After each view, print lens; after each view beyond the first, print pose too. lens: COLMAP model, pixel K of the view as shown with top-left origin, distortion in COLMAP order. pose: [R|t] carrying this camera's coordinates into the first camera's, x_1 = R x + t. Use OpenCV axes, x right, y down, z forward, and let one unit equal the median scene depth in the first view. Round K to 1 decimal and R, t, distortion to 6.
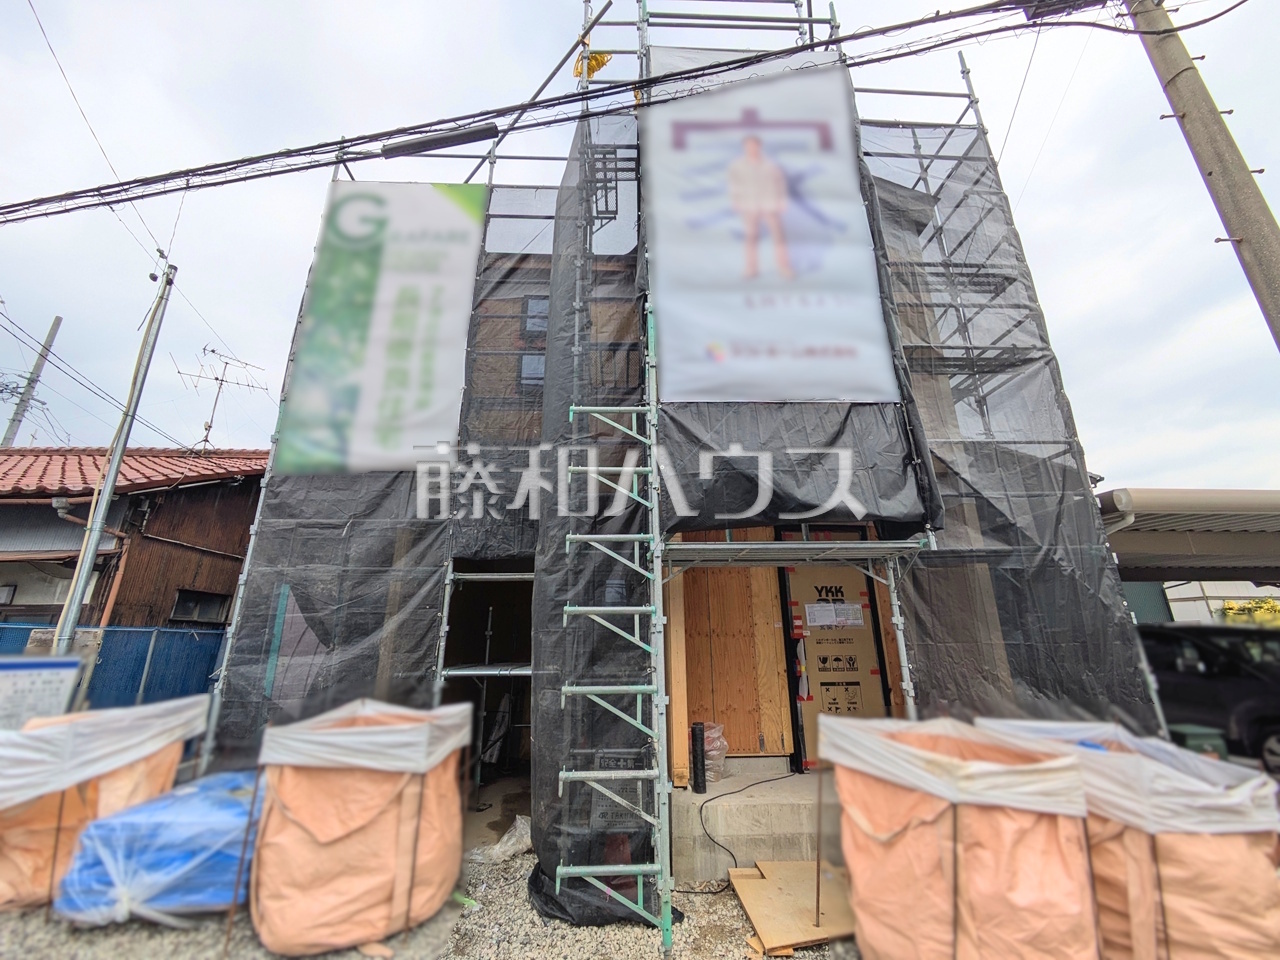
lens RADIAL K [[505.1, 0, 640.0], [0, 505.1, 480.0], [0, 0, 1]] dist [0.003739, -0.000906]
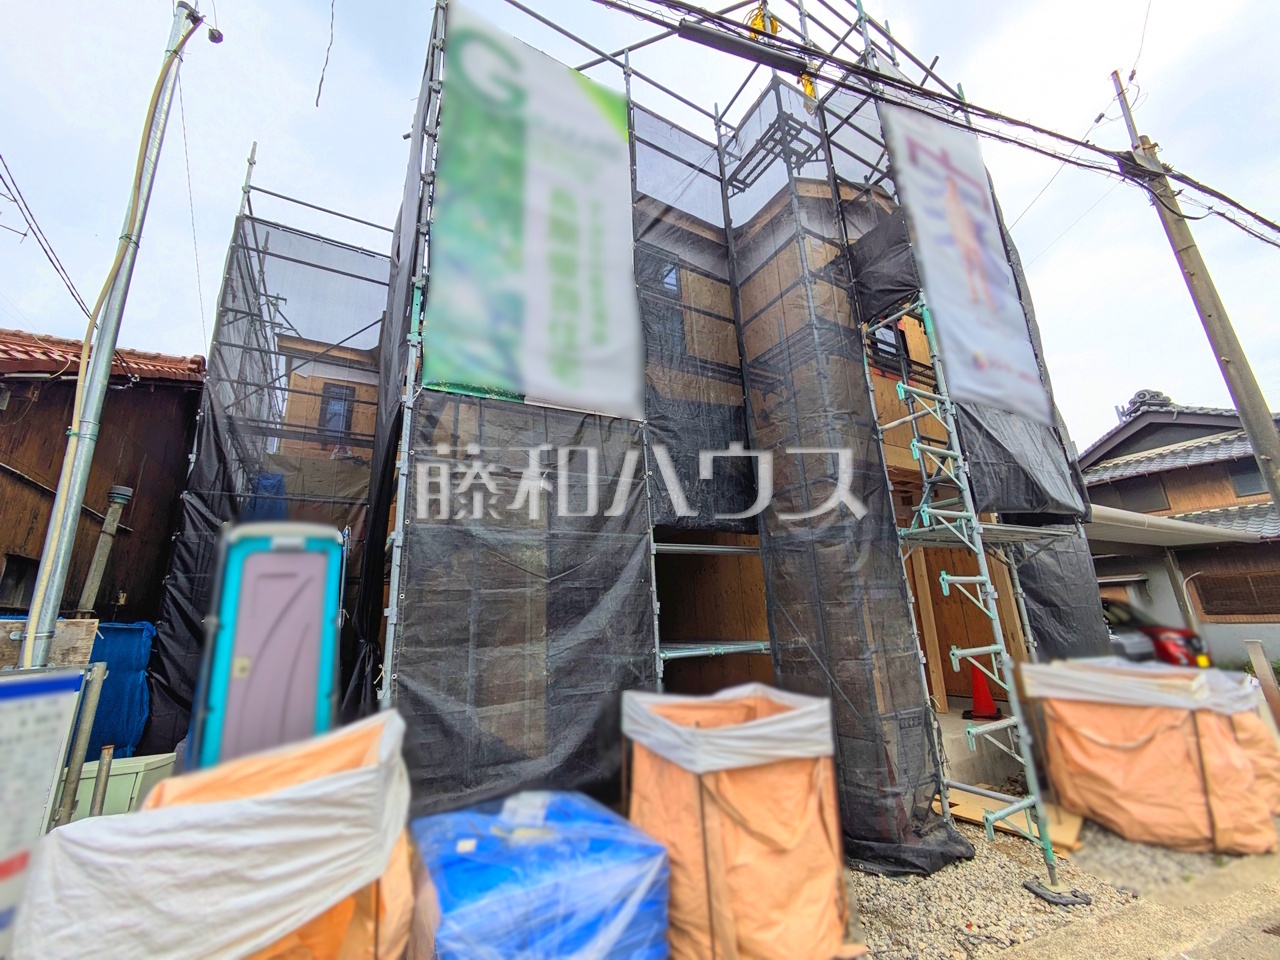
lens RADIAL K [[505.1, 0, 640.0], [0, 505.1, 480.0], [0, 0, 1]] dist [0.003739, -0.000906]
pose [[0.883339, 0.096049, 0.458788, -0.850419], [-0.108124, 0.994137, 0.000054, 0.084968], [-0.456093, -0.049654, 0.888546, 0.259960]]
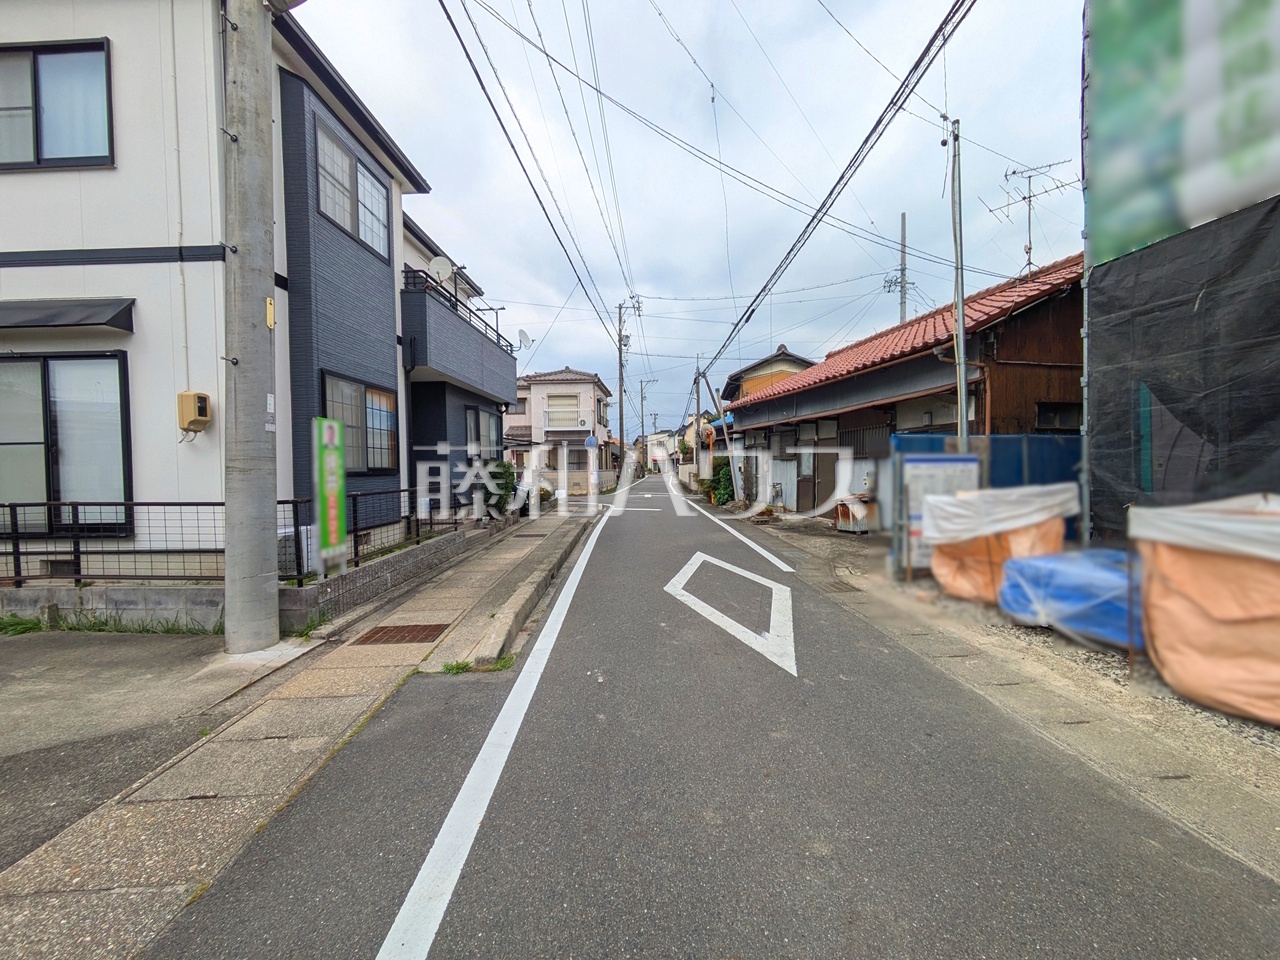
lens RADIAL K [[510.6, 0, 640.0], [0, 510.6, 480.0], [0, 0, 1]] dist [-0.008816, 0.005963]
pose [[0.161021, 0.028283, -0.986546, 0.107311], [0.312278, 0.946774, 0.078112, 0.022712], [0.936245, -0.320654, 0.143618, -0.069980]]
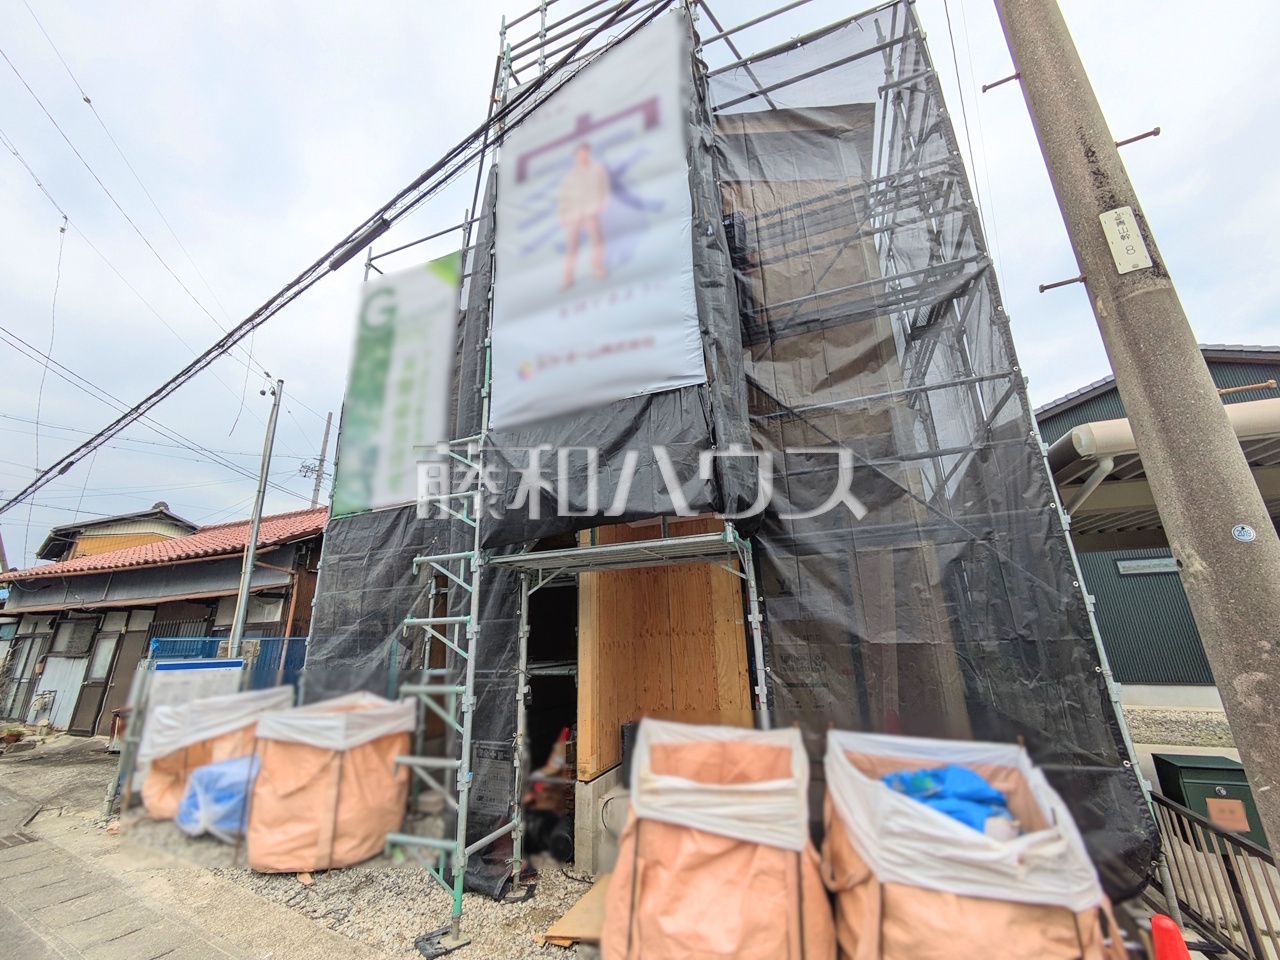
lens RADIAL K [[505.1, 0, 640.0], [0, 505.1, 480.0], [0, 0, 1]] dist [0.003739, -0.000906]
pose [[0.916341, -0.135994, -0.376595, 0.600657], [0.141055, 0.989899, -0.014249, 0.014608], [0.374729, -0.040064, 0.926268, 0.080963]]
